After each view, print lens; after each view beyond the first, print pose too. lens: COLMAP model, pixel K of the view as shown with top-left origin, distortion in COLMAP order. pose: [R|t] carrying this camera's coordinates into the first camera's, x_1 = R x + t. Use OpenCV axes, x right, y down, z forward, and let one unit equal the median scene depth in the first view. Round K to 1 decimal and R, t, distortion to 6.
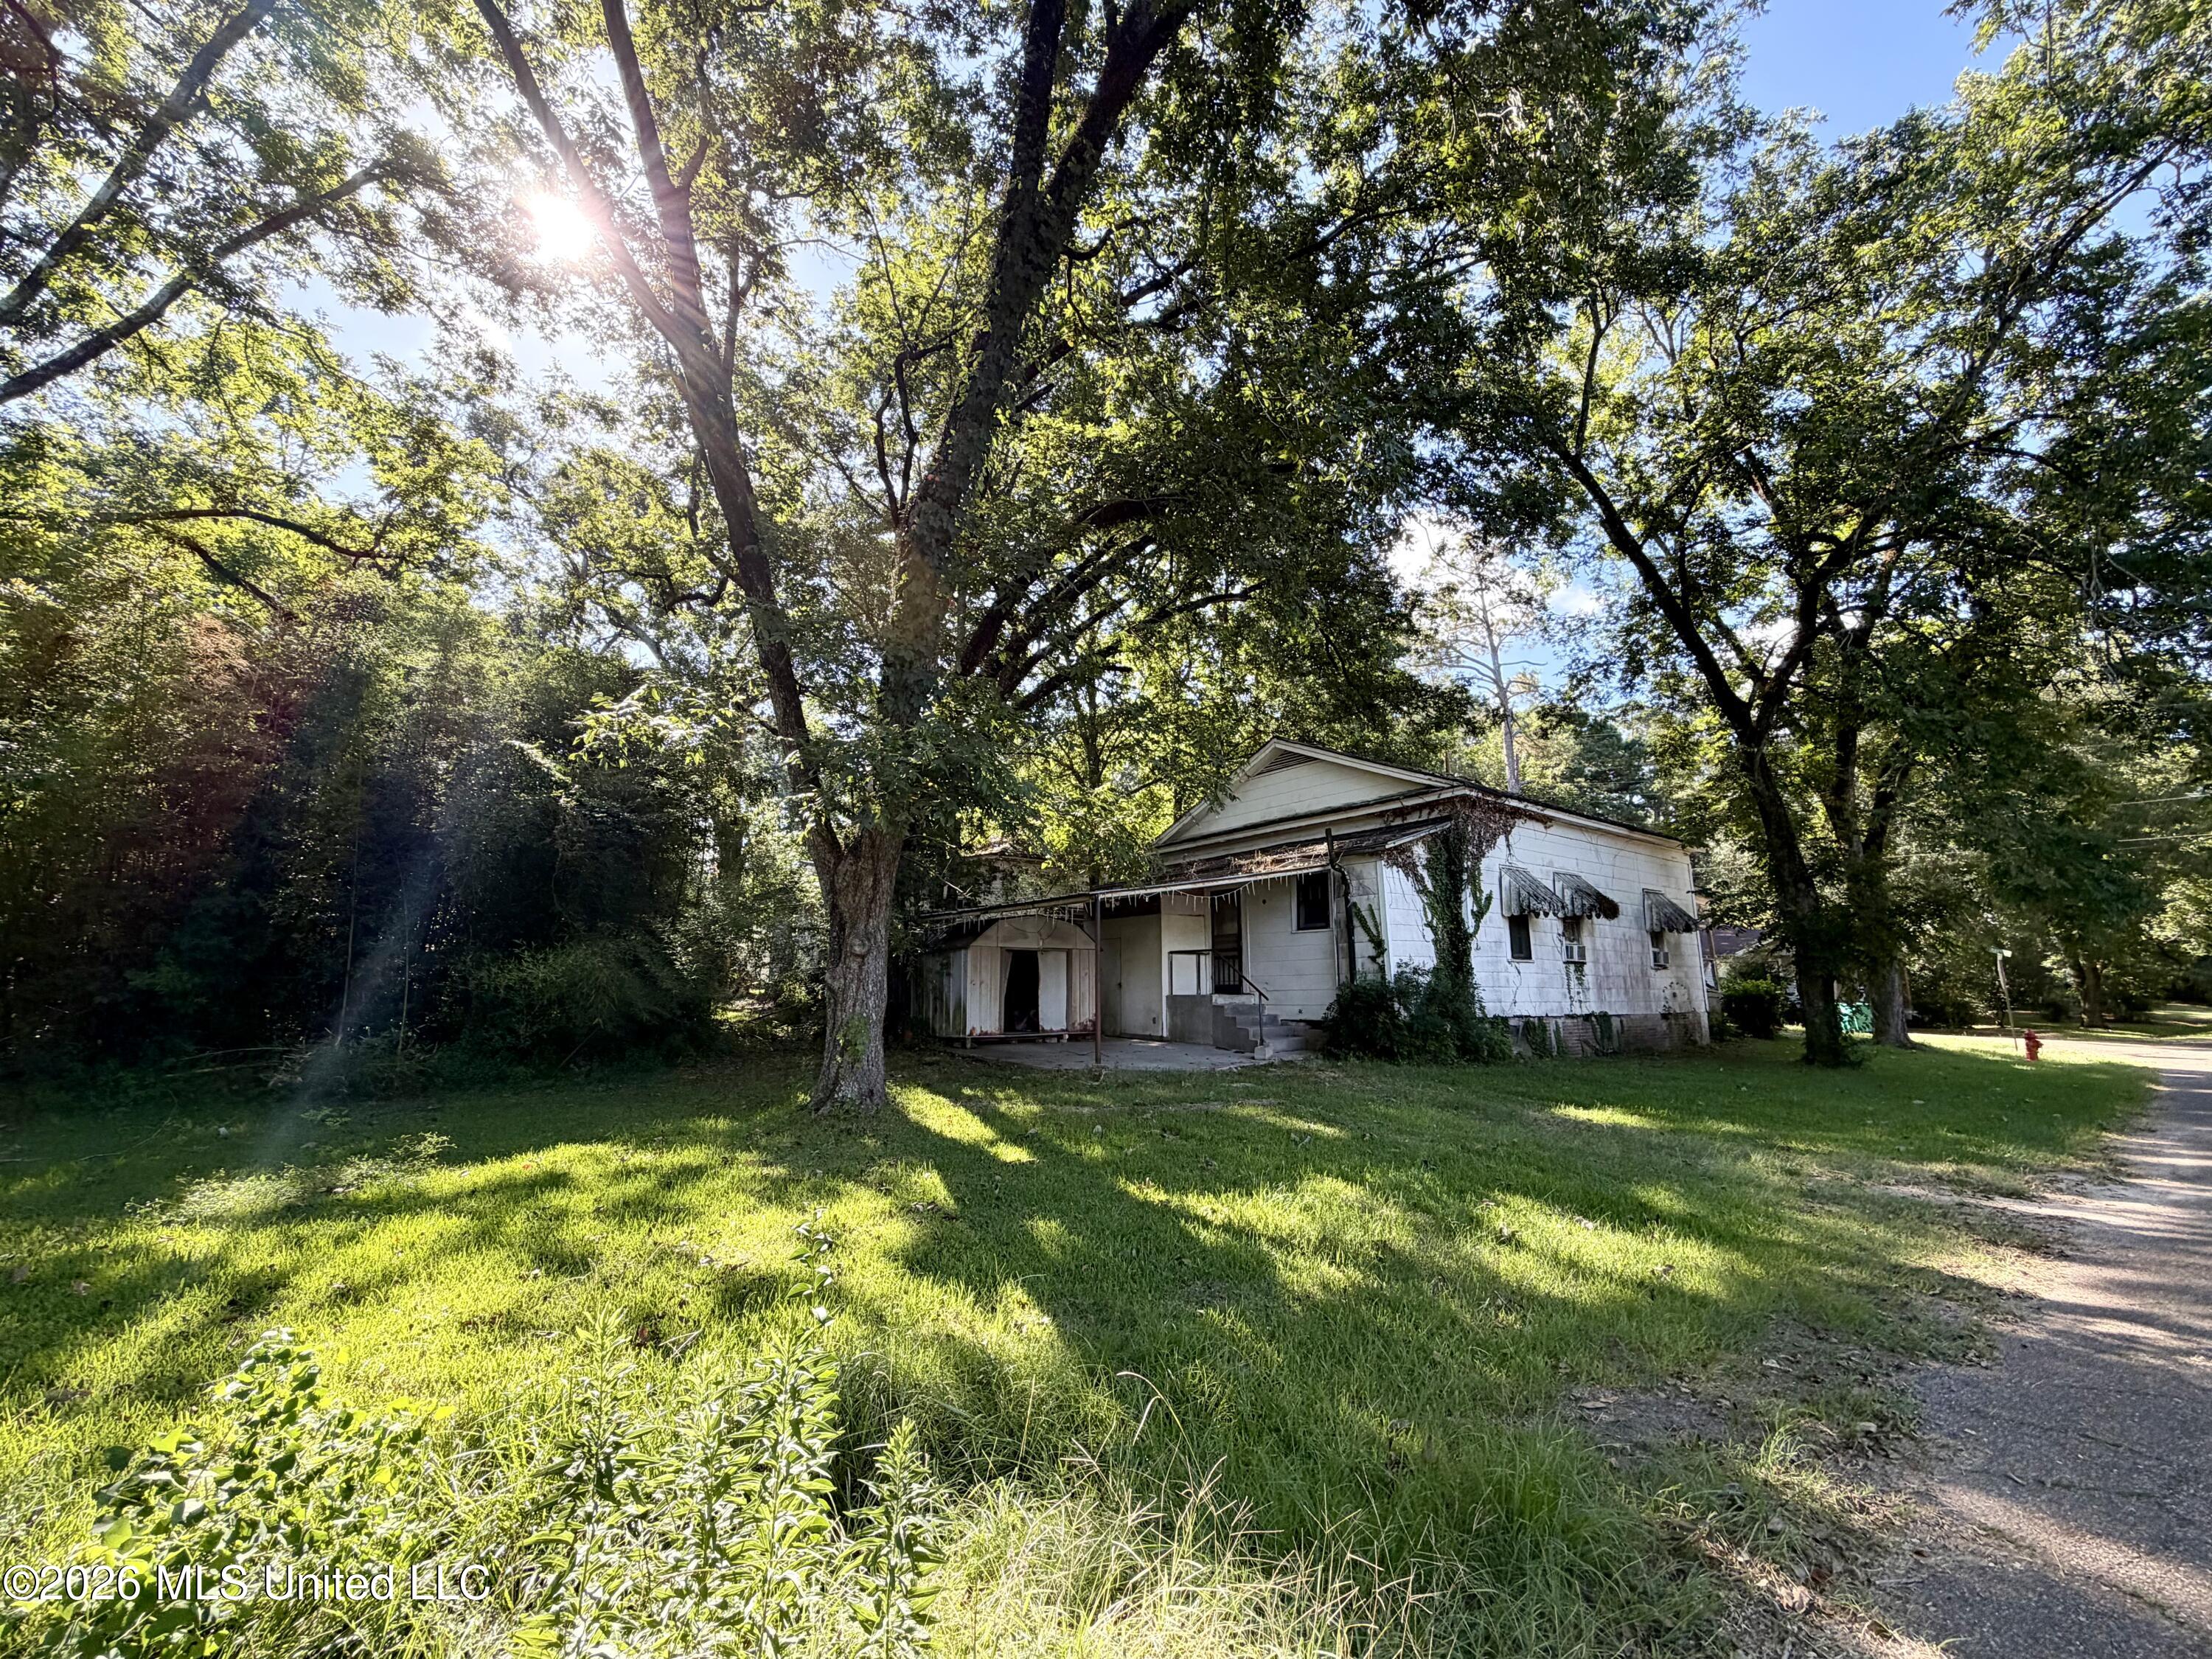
lens RADIAL K [[965.9, 0, 1106.4], [0, 965.9, 832.0], [0, 0, 1]] dist [0.000787, 0.000032]
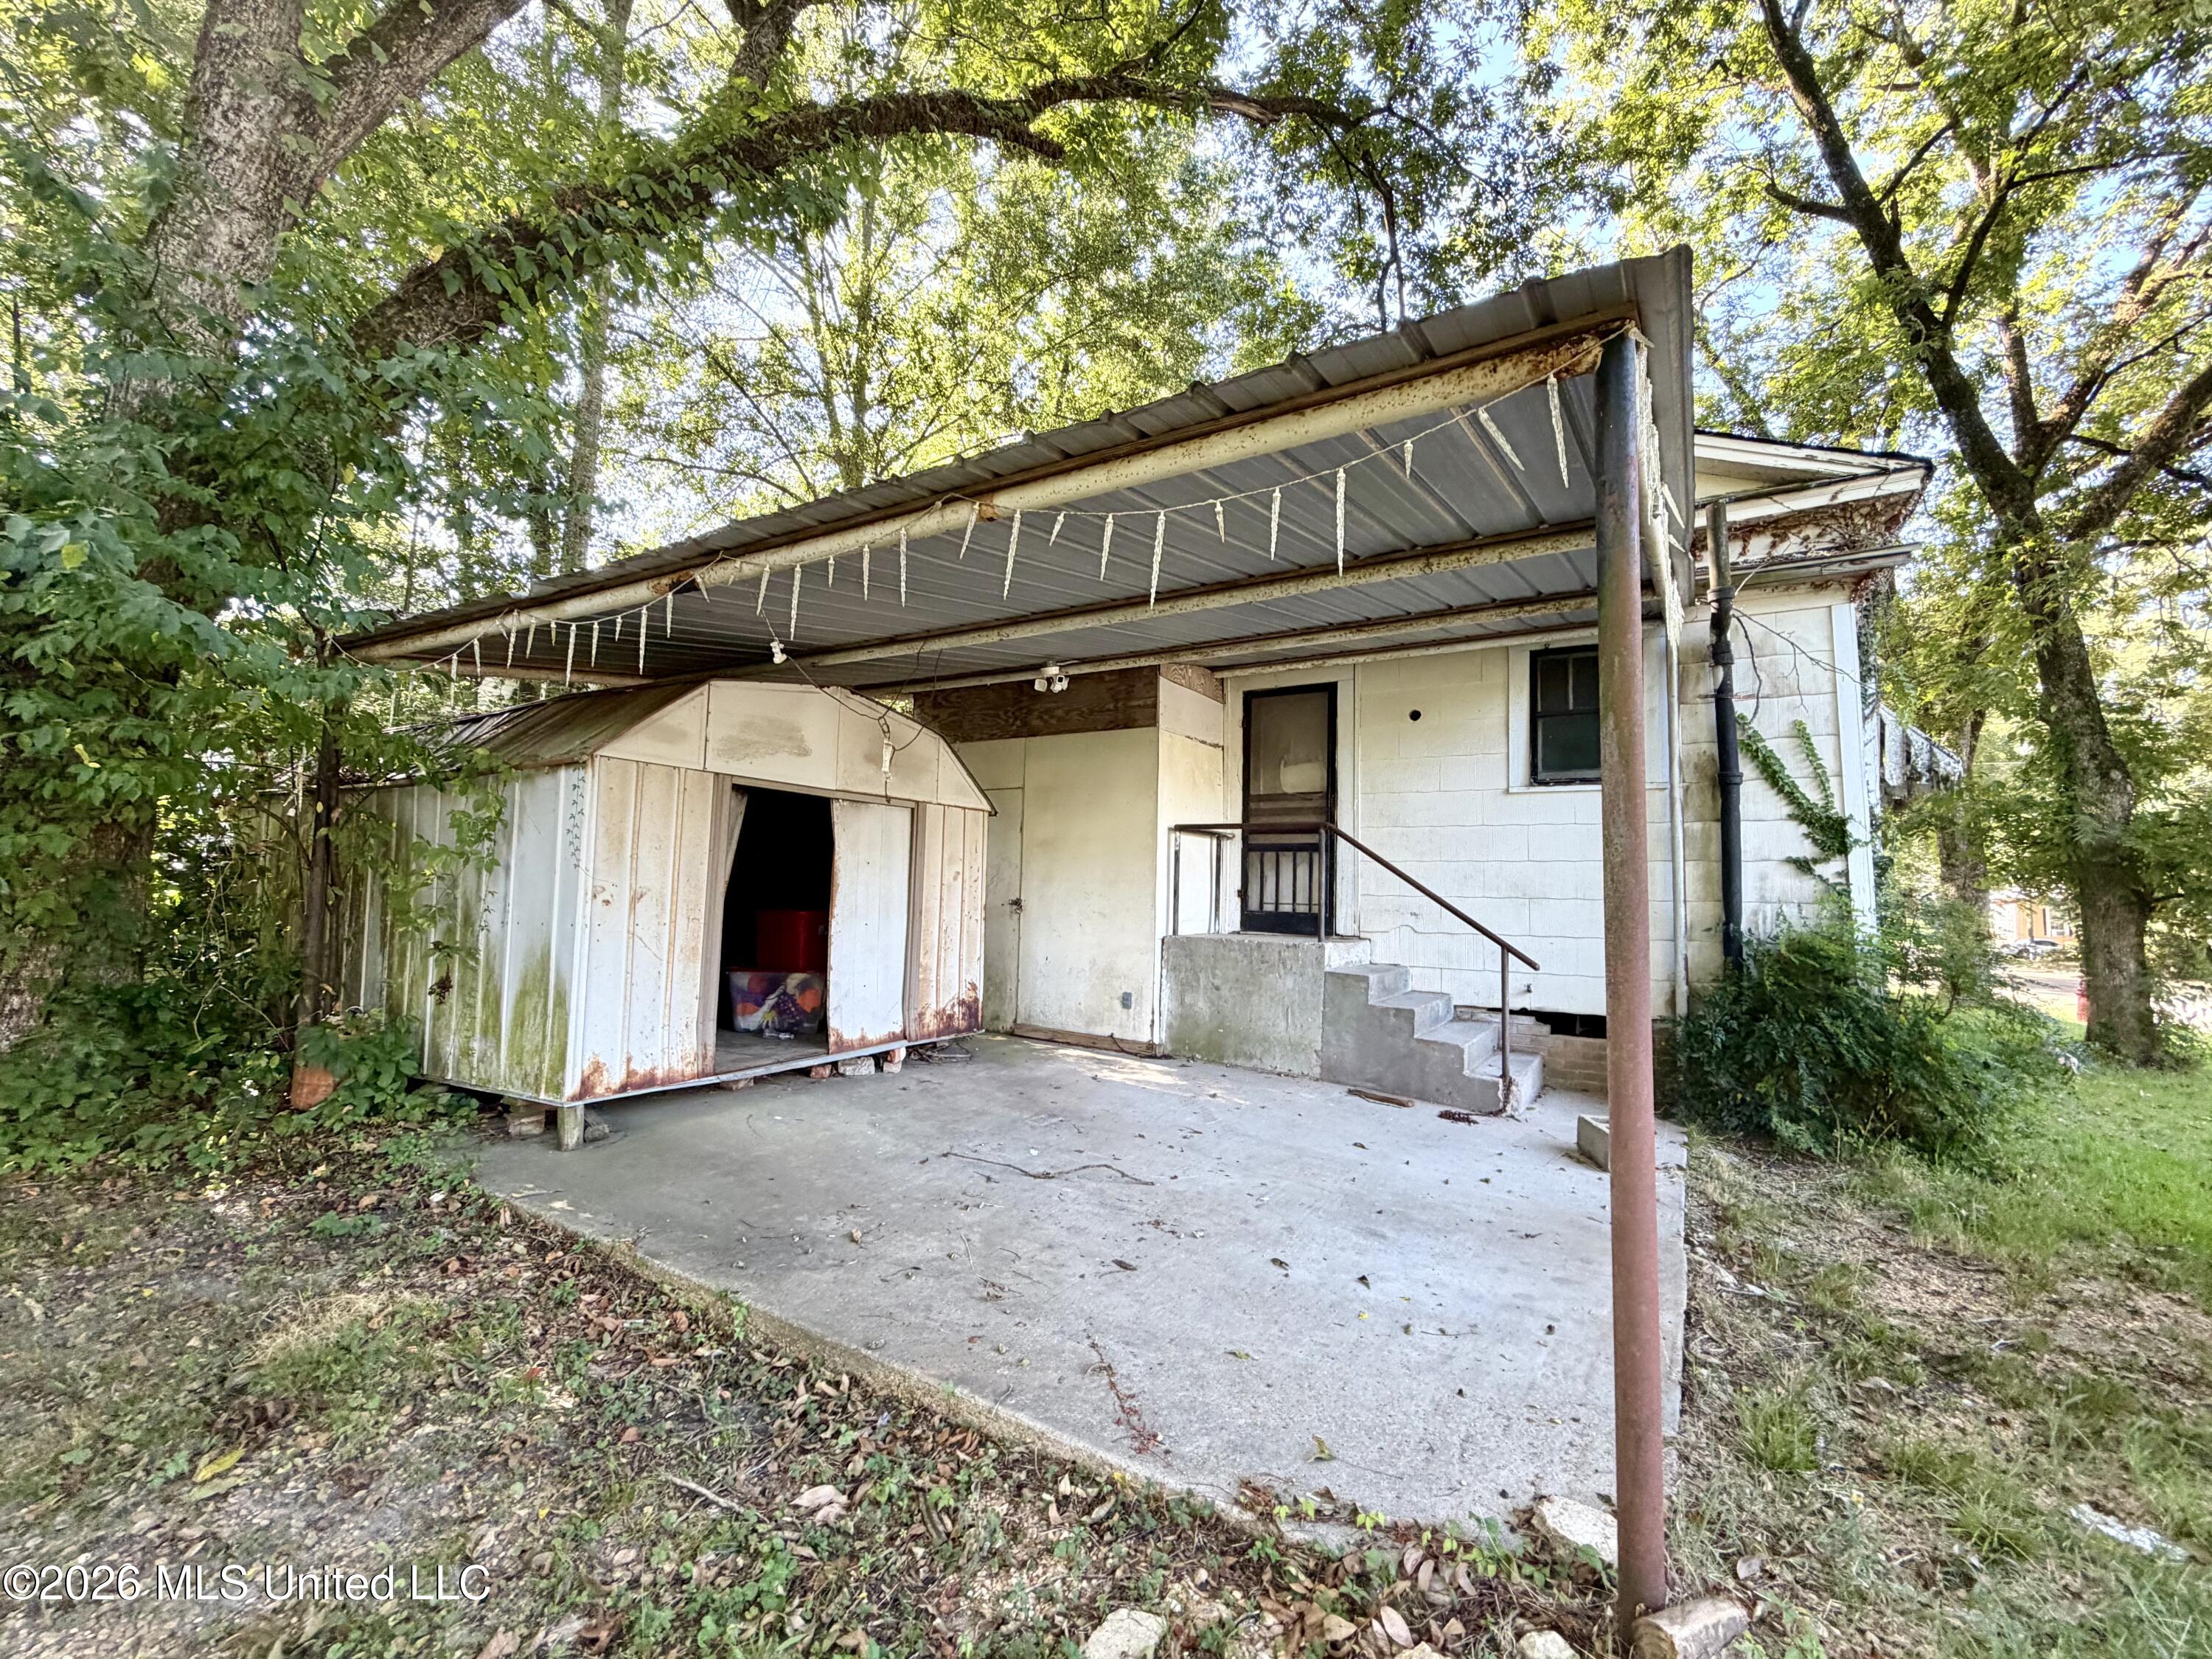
lens RADIAL K [[965.9, 0, 1104.5], [0, 965.9, 823.6], [0, 0, 1]] dist [0.000787, 0.000032]
pose [[0.937569, 0.057406, 0.343030, -0.094169], [-0.088698, 0.993138, 0.076227, 0.099092], [-0.336300, -0.101894, 0.936226, 0.663863]]
